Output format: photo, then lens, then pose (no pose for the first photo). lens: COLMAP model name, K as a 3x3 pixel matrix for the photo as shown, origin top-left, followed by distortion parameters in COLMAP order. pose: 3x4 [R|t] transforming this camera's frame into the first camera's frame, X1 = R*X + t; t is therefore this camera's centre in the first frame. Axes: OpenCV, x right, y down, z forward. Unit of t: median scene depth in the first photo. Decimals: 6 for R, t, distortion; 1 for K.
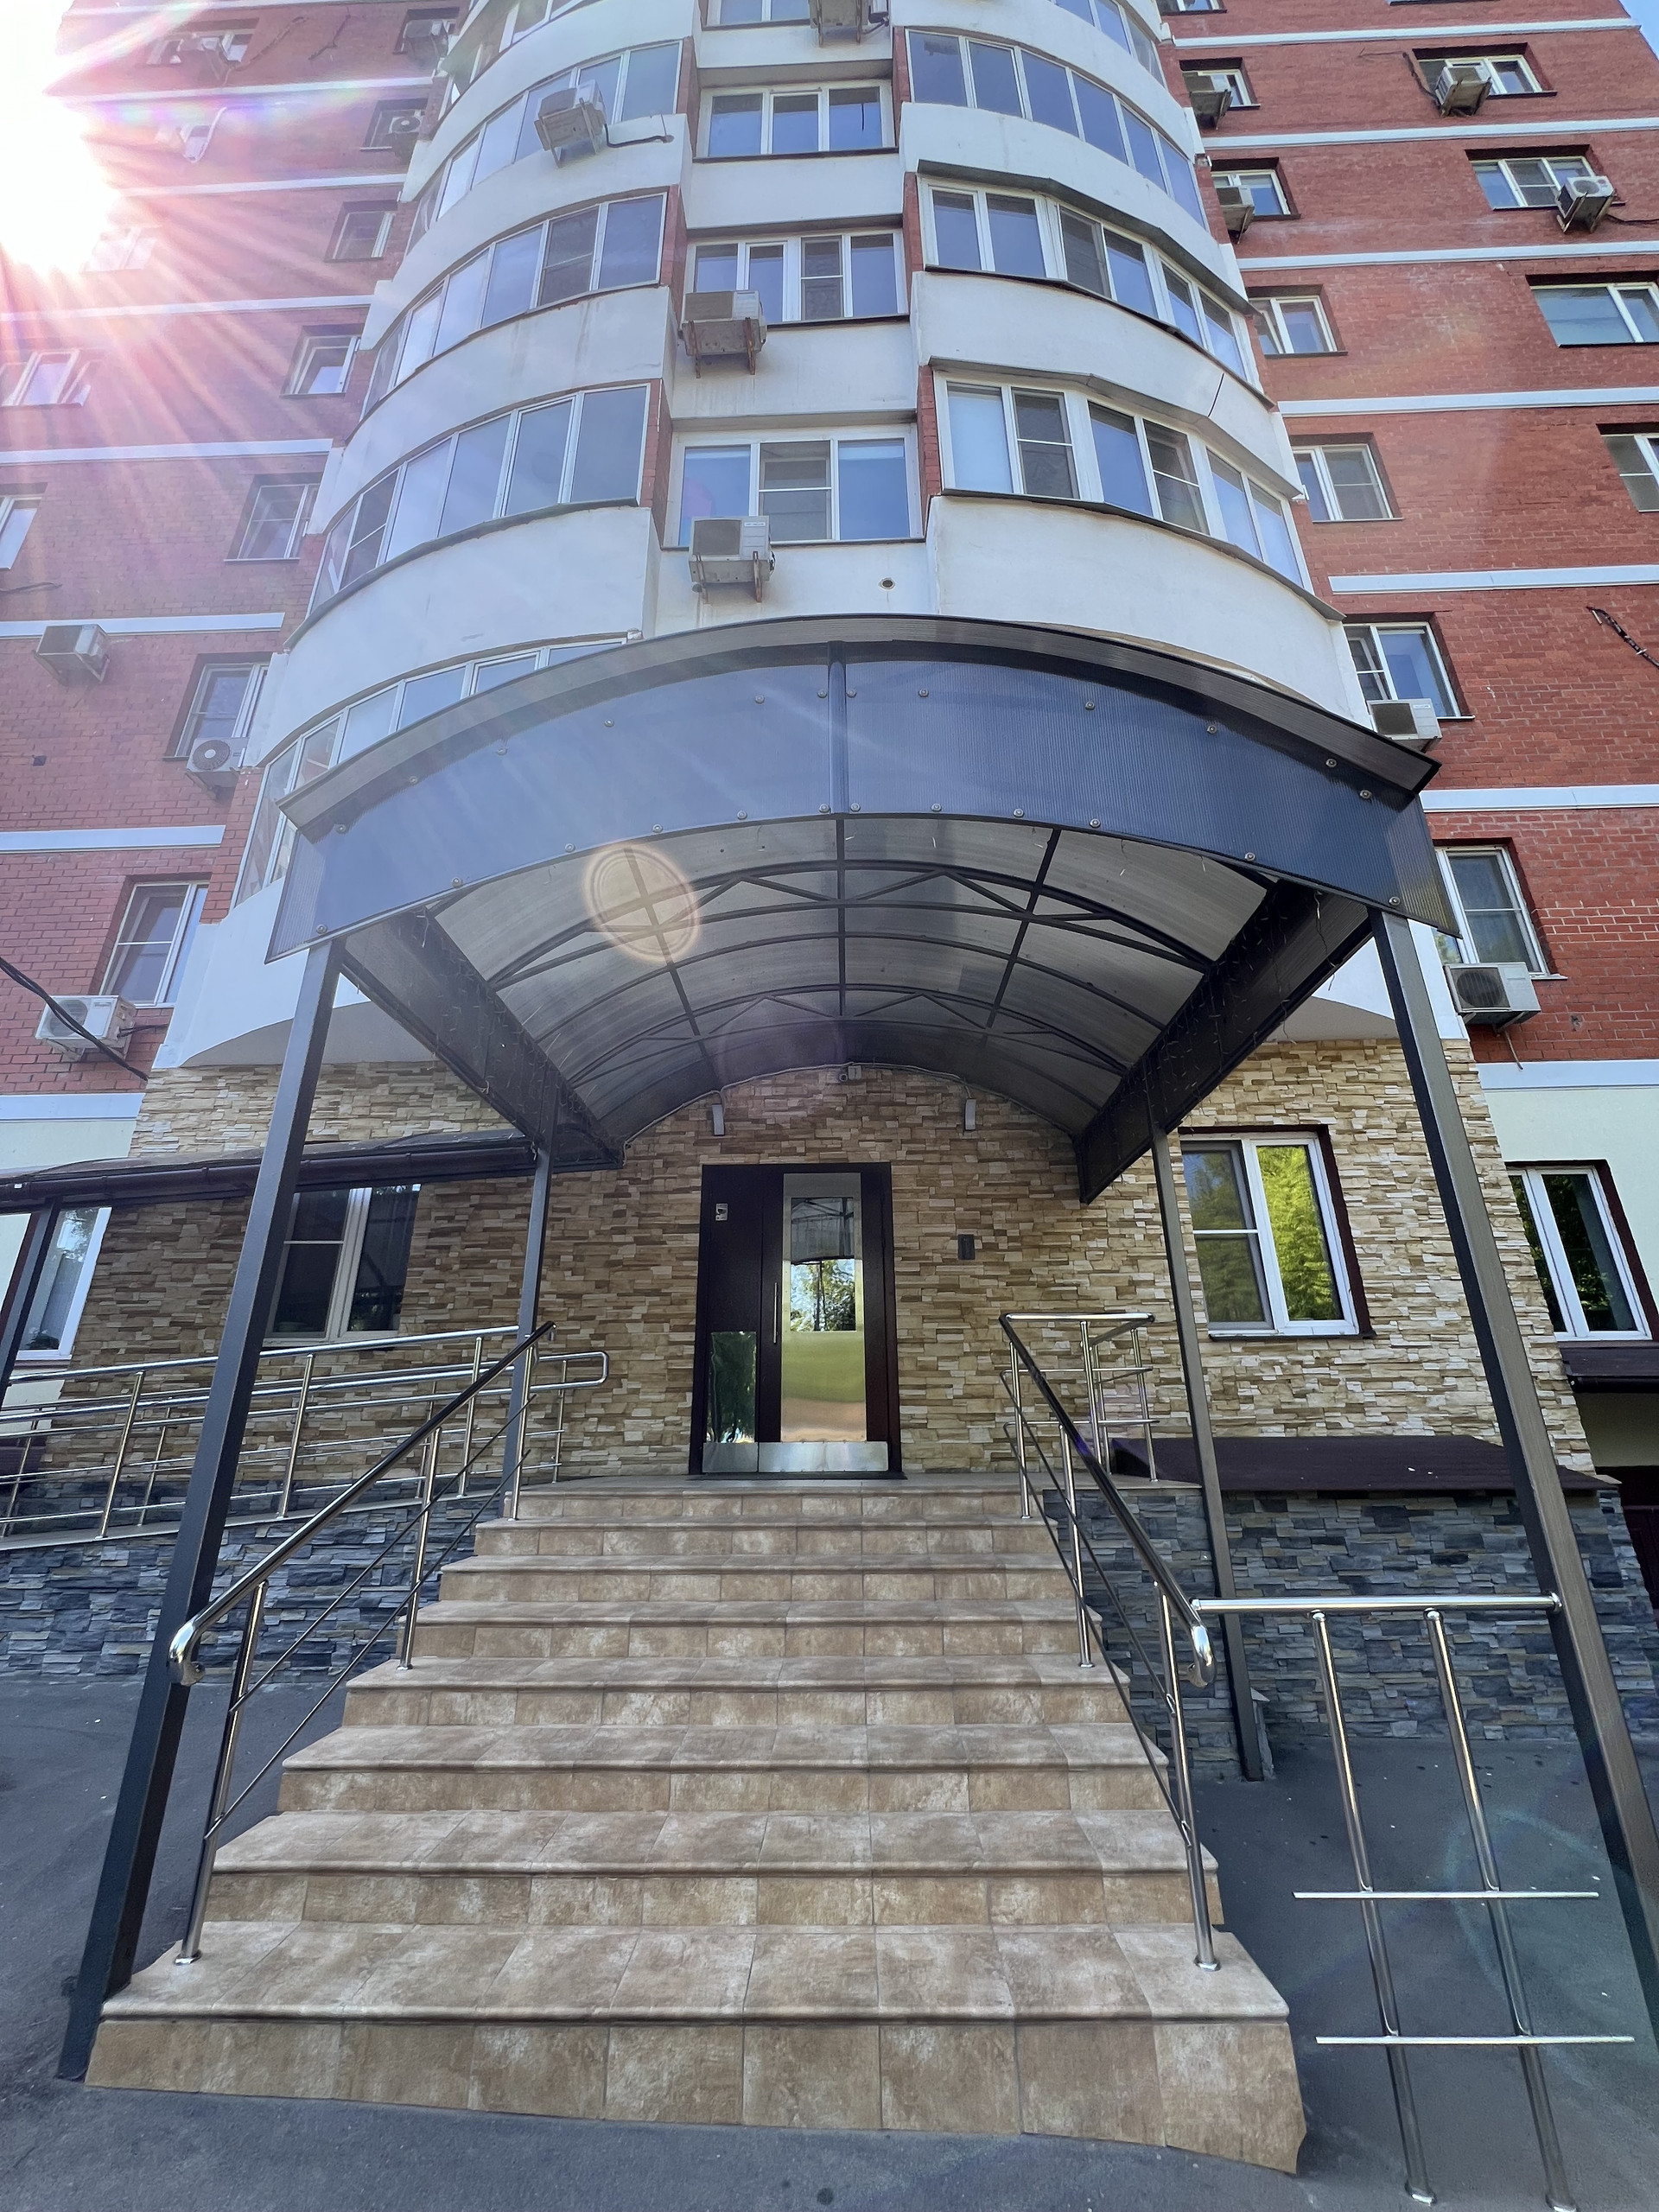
lens RADIAL K [[883.9, 0, 826.0], [0, 883.9, 1107.5], [0, 0, 1]] dist [0.000320, -0.000857]
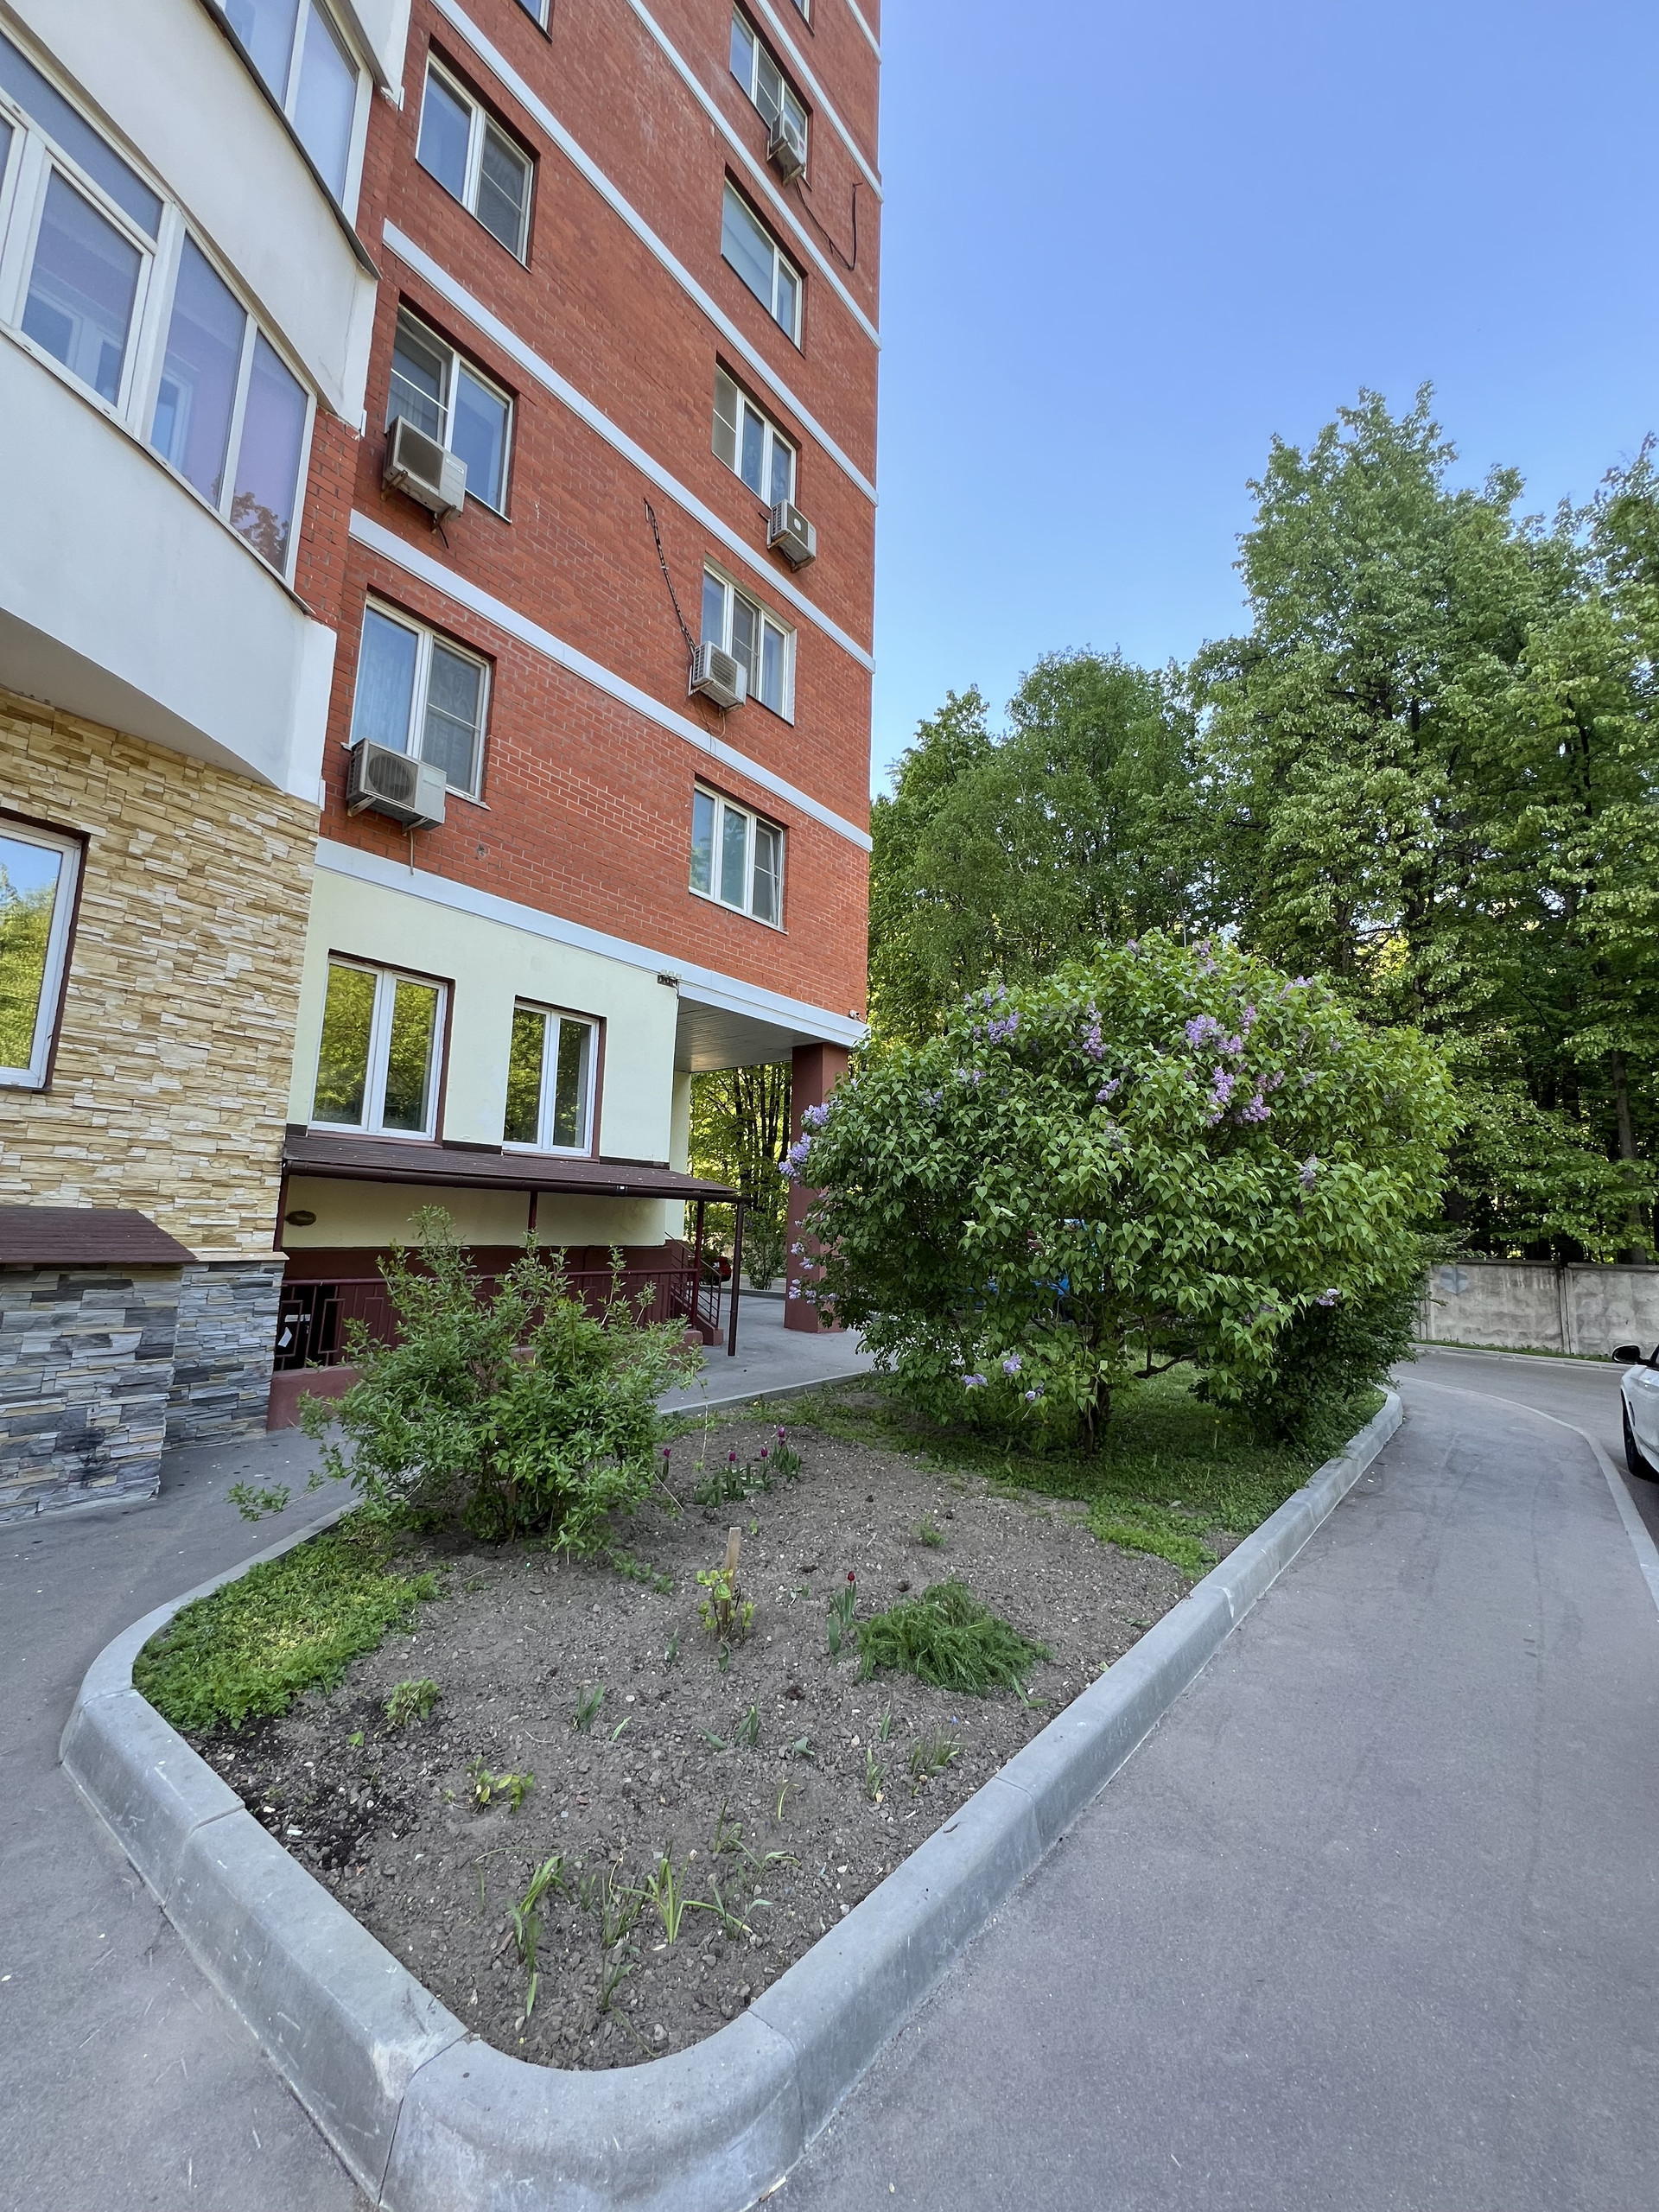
lens RADIAL K [[883.9, 0, 816.3], [0, 883.9, 1097.9], [0, 0, 1]] dist [0.000320, -0.000857]
pose [[0.591655, 0.145650, 0.792925, 0.367347], [-0.315055, 0.947104, 0.061113, -0.010082], [-0.742081, -0.285973, 0.606247, -0.027715]]
